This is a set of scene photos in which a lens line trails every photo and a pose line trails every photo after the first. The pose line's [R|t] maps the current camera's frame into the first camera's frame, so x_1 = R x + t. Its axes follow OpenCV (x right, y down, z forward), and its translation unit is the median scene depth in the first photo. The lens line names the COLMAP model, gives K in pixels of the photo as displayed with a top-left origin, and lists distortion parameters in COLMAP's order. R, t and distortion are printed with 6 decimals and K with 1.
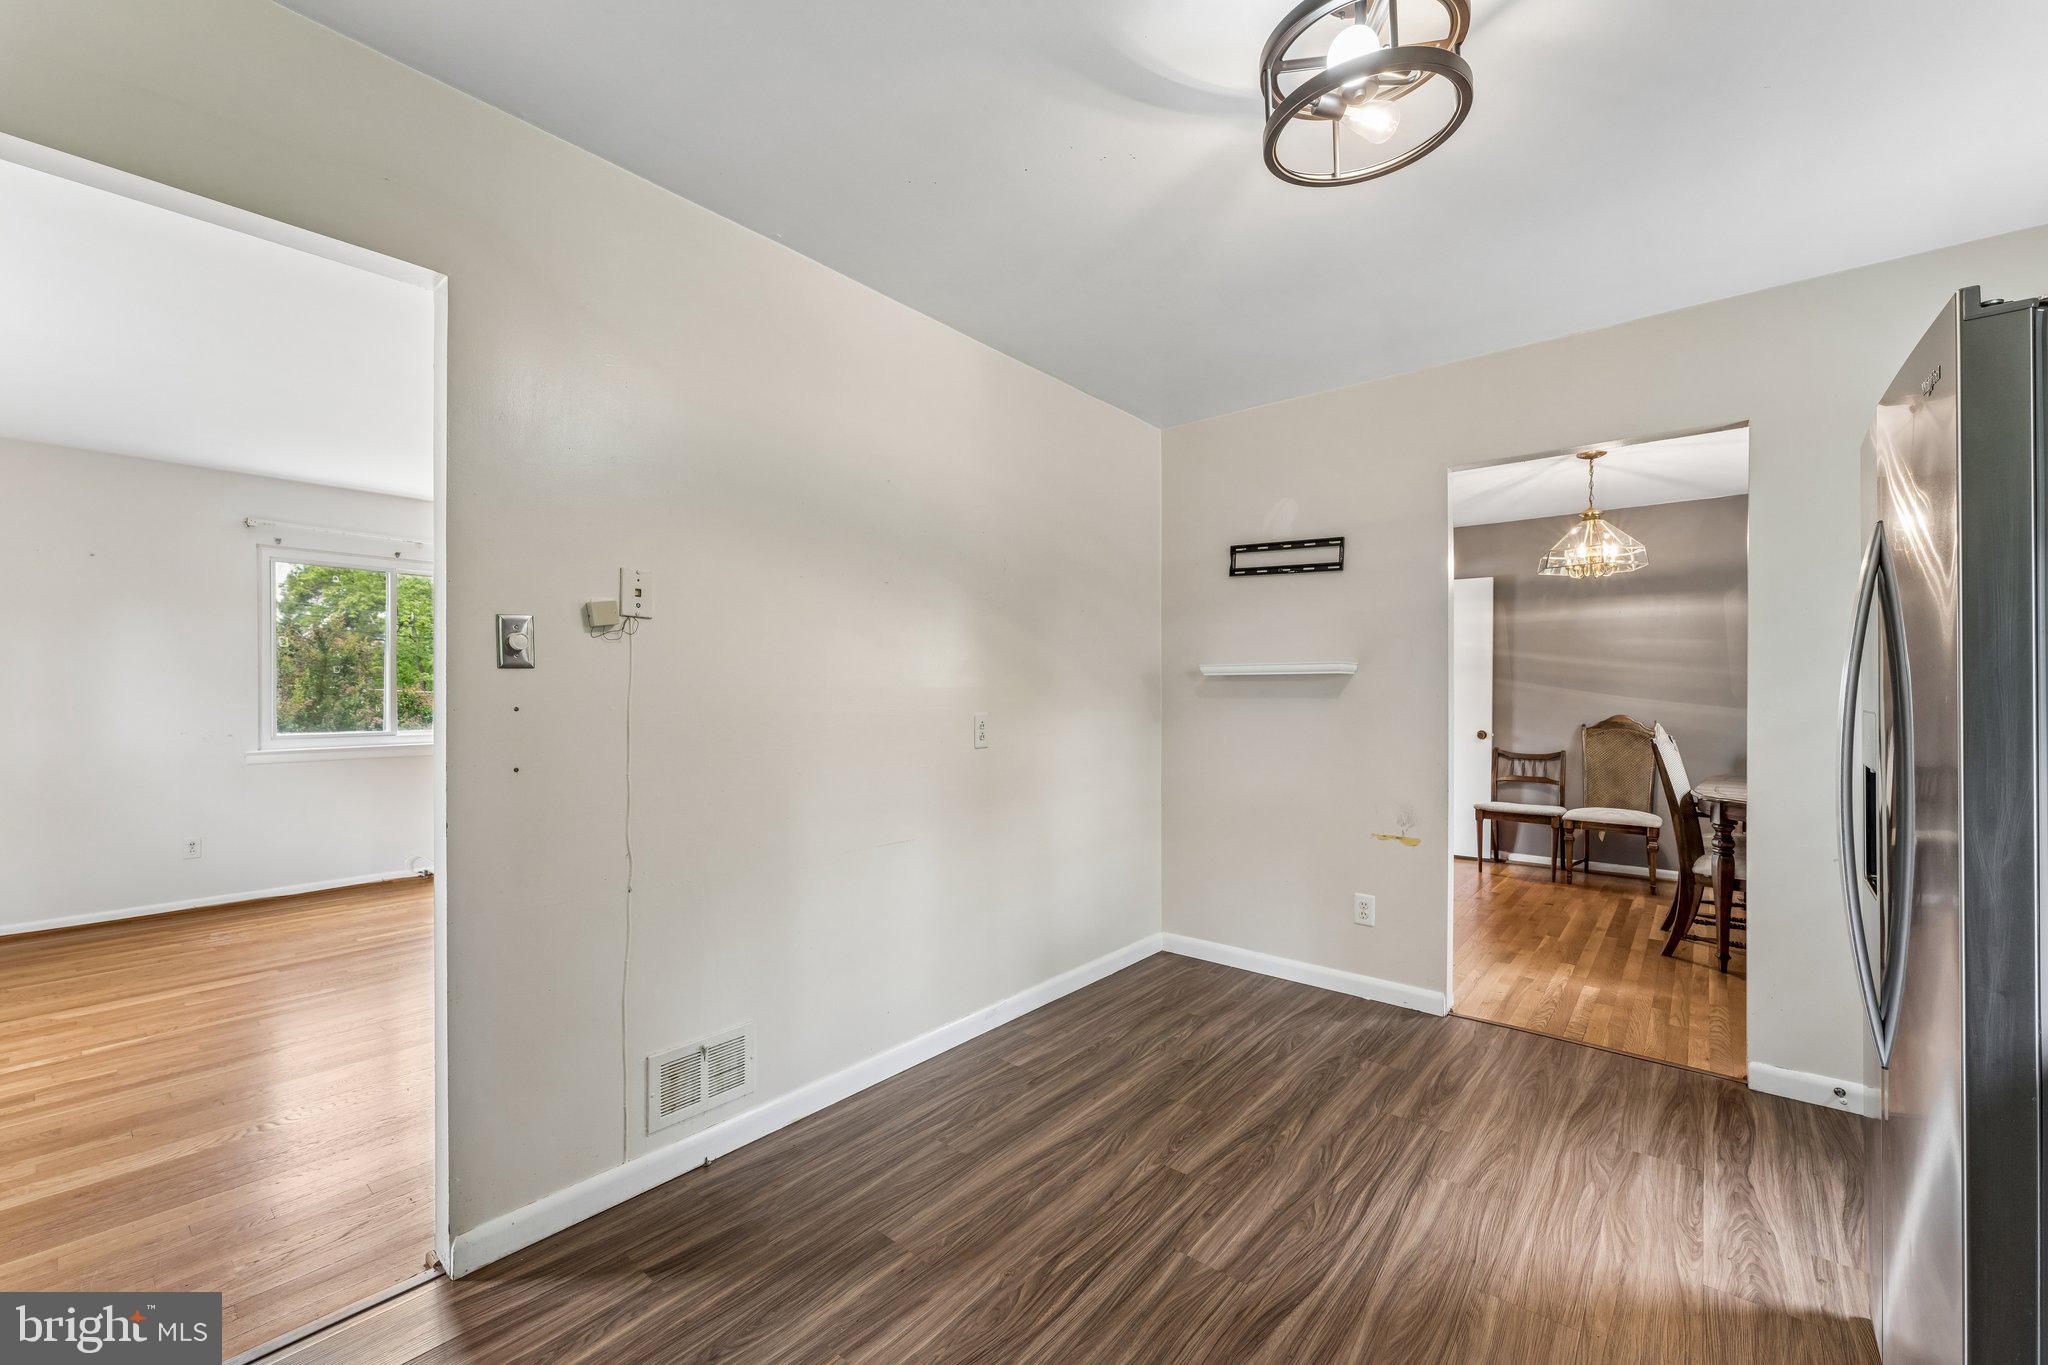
lens RADIAL K [[841.8, 0, 1012.2], [0, 841.8, 686.7], [0, 0, 1]] dist [0.003075, 0.000115]
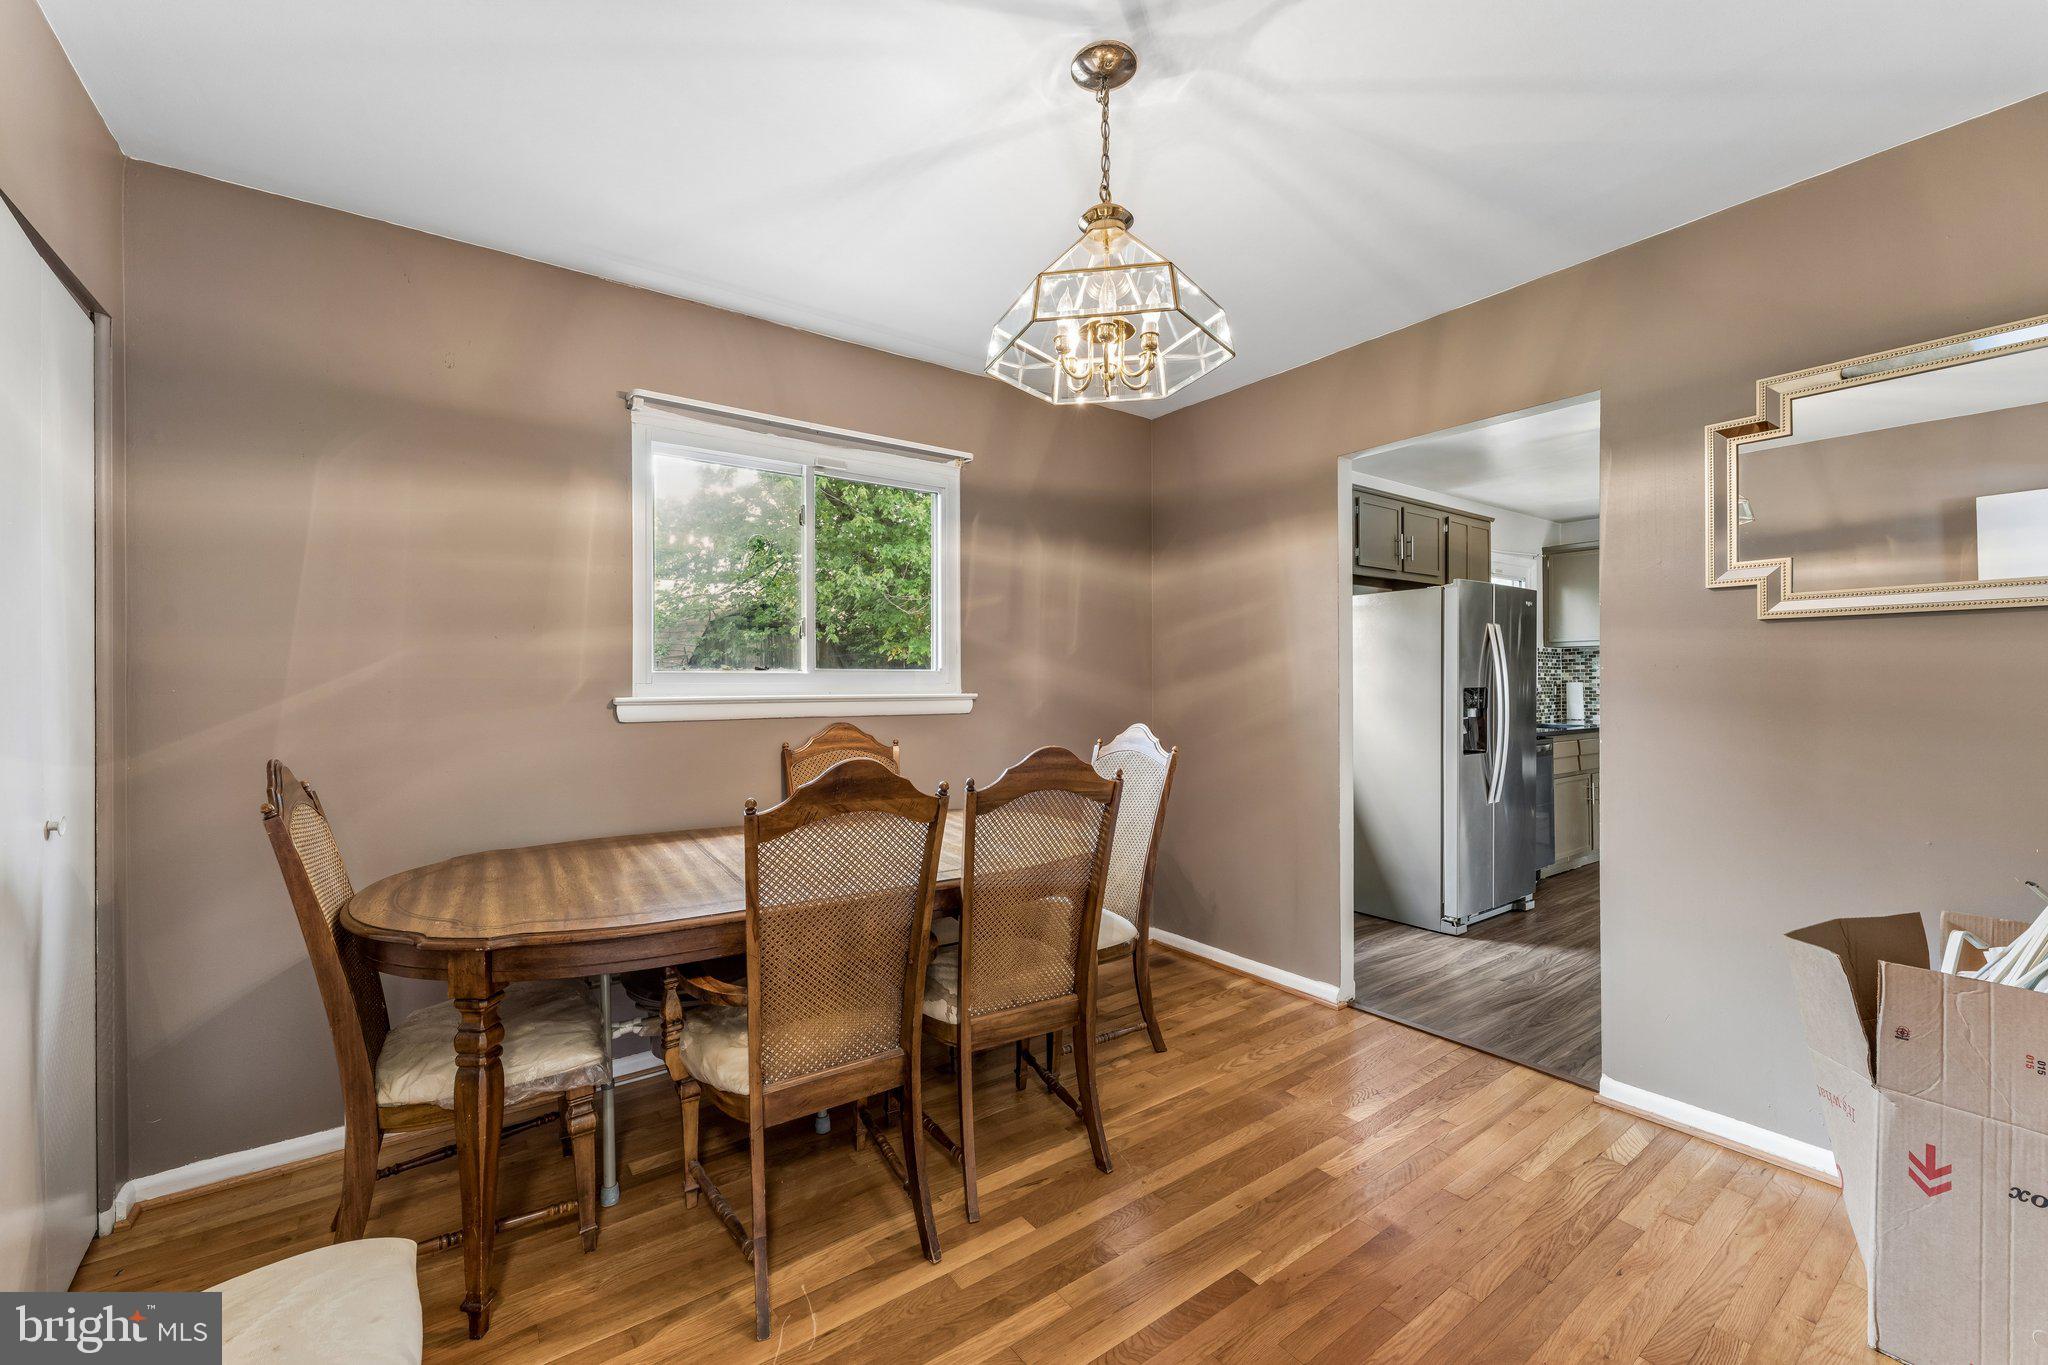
lens RADIAL K [[841.8, 0, 1016.9], [0, 841.8, 687.1], [0, 0, 1]] dist [0.003075, 0.000115]
pose [[-0.970278, 0.006008, 0.241919, 0.439591], [0.008271, 0.999931, 0.008342, 0.007259], [-0.241853, 0.010095, -0.970260, 0.959824]]
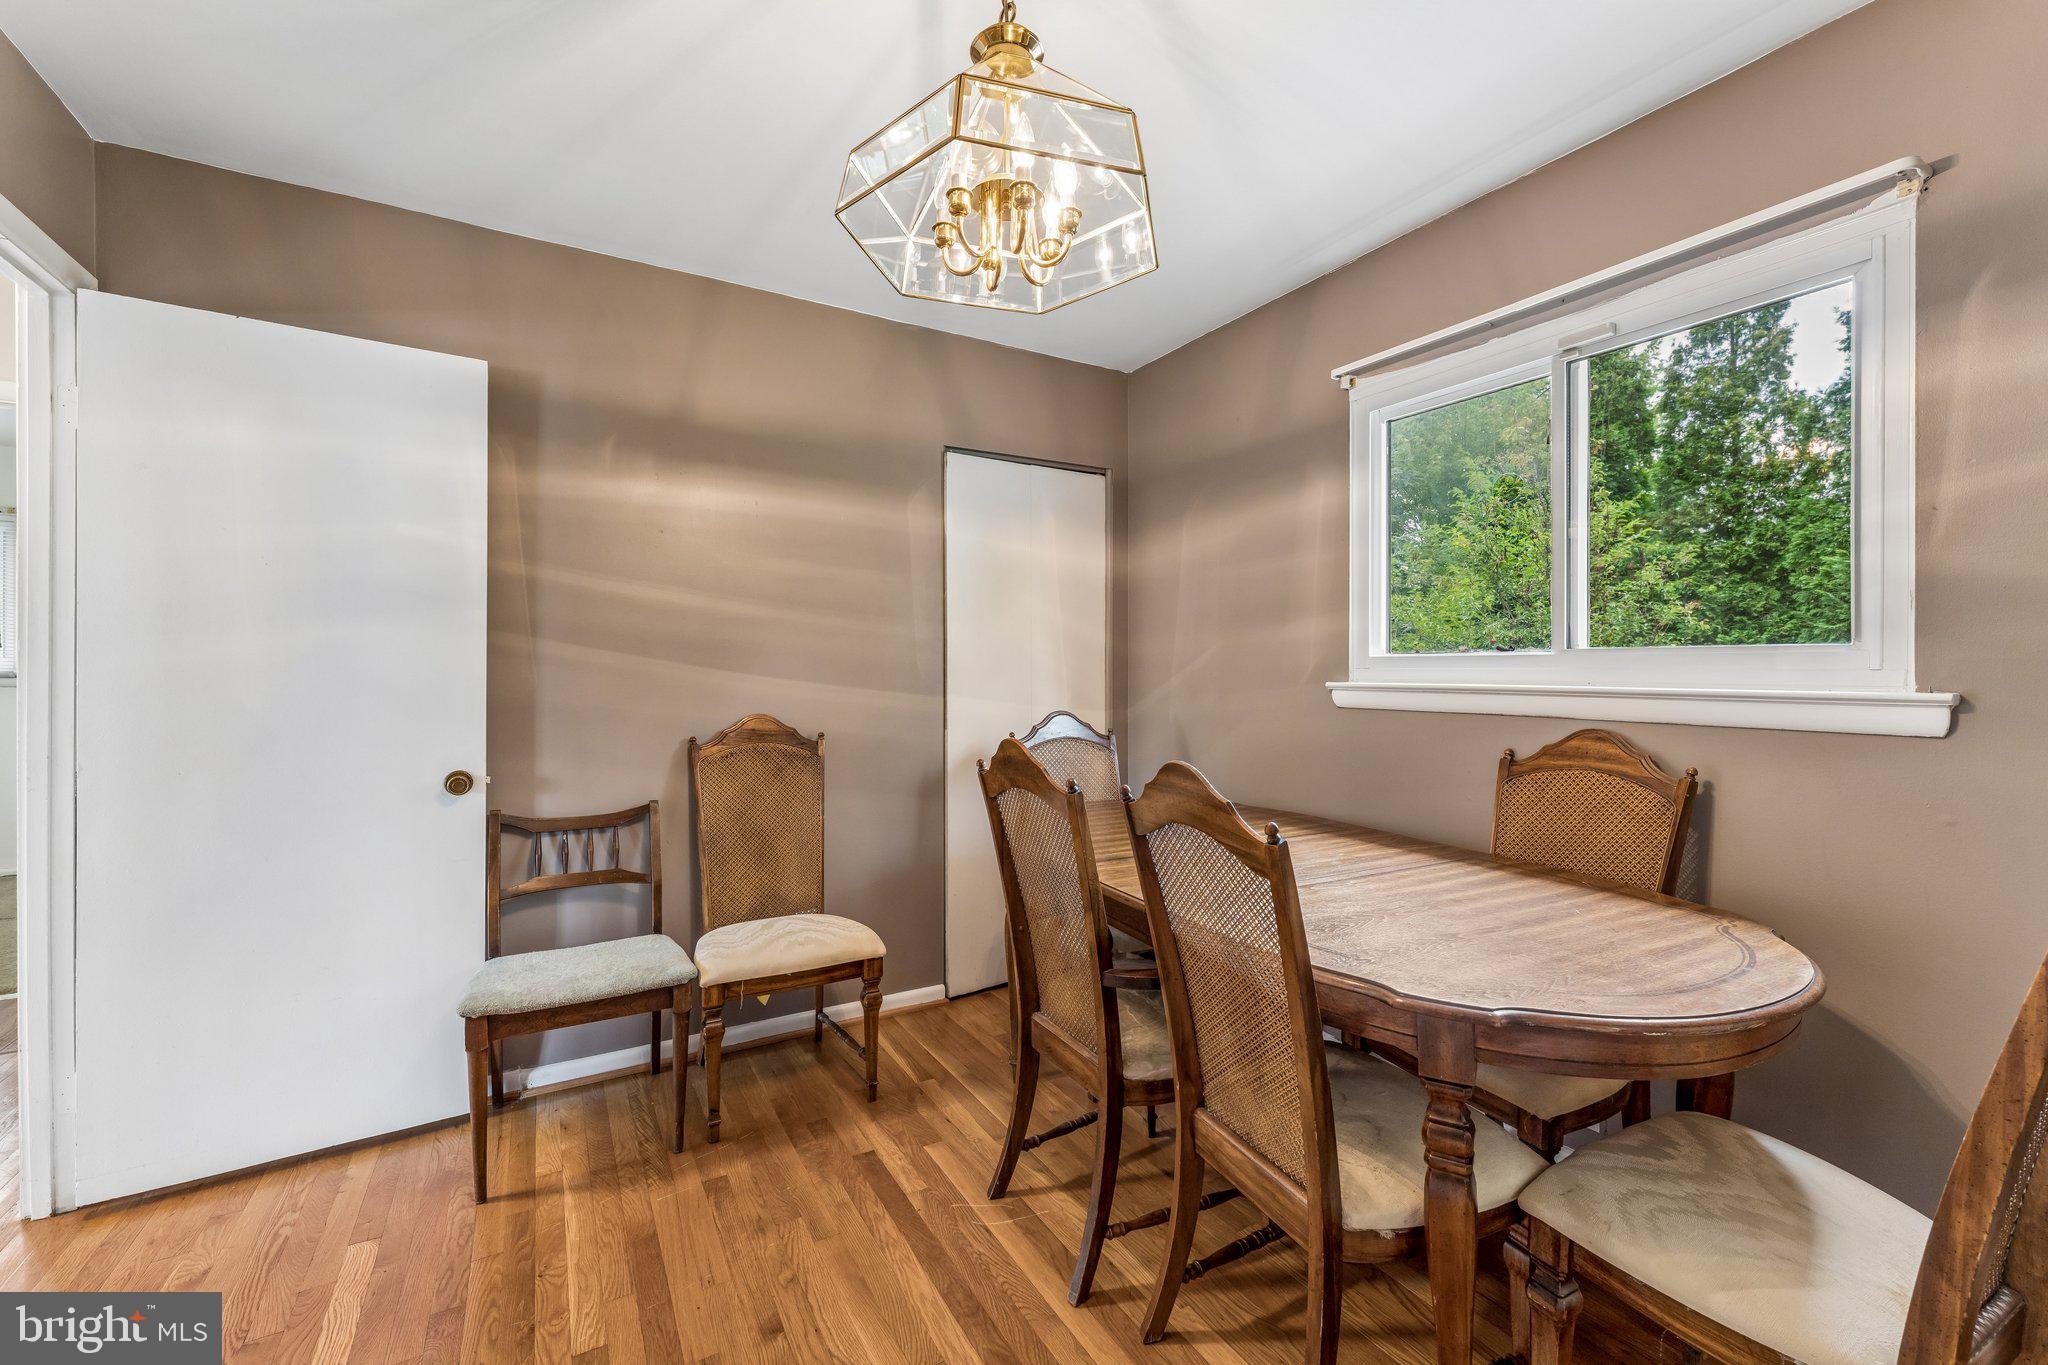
lens RADIAL K [[841.8, 0, 1008.1], [0, 841.8, 678.3], [0, 0, 1]] dist [0.003075, 0.000115]
pose [[0.359467, -0.005285, 0.933143, 0.301859], [0.001101, 0.999986, 0.005240, 0.009607], [-0.933157, -0.000856, 0.359468, 0.649241]]
